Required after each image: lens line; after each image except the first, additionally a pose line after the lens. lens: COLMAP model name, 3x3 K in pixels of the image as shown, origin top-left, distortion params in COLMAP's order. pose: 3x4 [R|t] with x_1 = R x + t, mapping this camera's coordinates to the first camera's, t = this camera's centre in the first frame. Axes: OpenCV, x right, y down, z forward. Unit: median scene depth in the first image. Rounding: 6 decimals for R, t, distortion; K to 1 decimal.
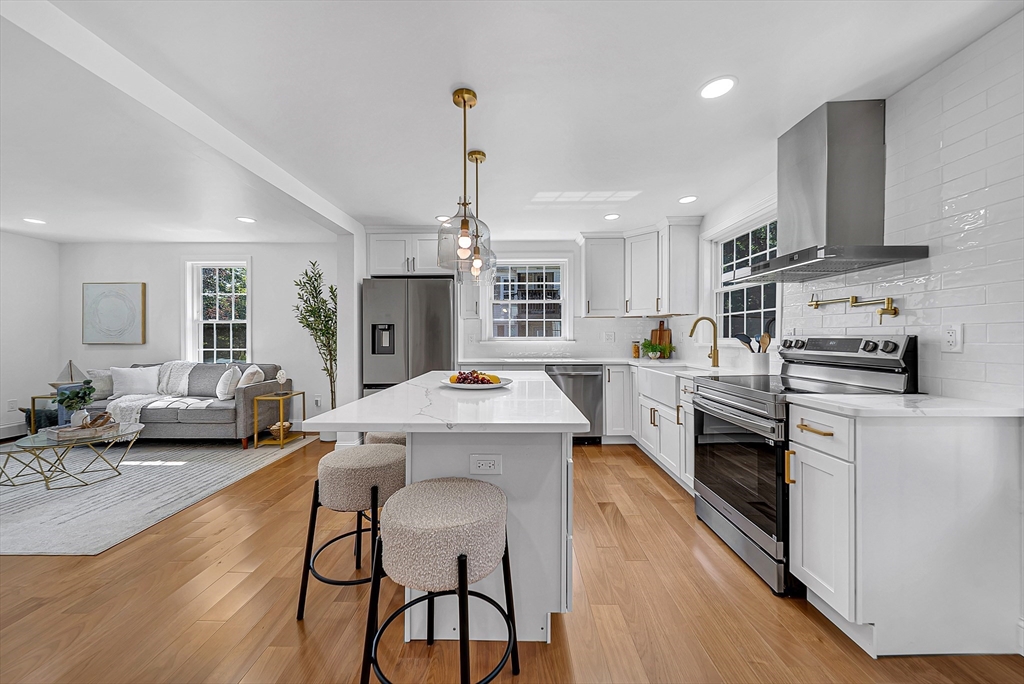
lens RADIAL K [[366.8, 0, 508.5], [0, 366.8, 337.9], [0, 0, 1]] dist [-0.001189, -0.000657]
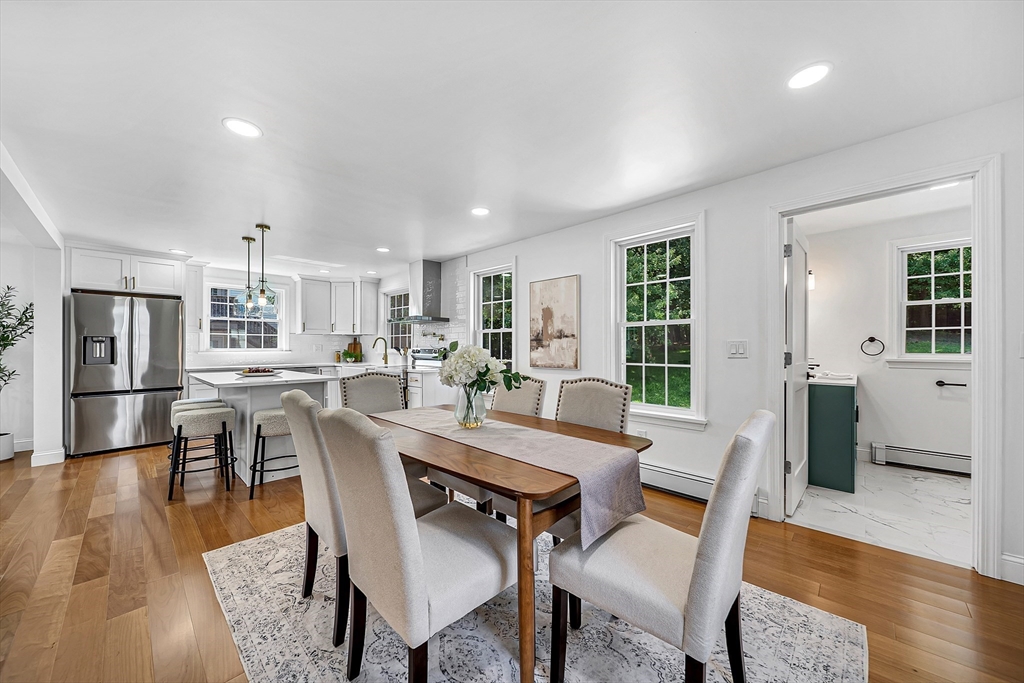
lens RADIAL K [[366.8, 0, 515.5], [0, 366.8, 345.6], [0, 0, 1]] dist [-0.001189, -0.000657]
pose [[0.676215, 0.005877, 0.736681, -0.346692], [0.001152, 0.999959, -0.009034, 0.001465], [-0.736703, 0.006958, 0.676180, -0.710437]]
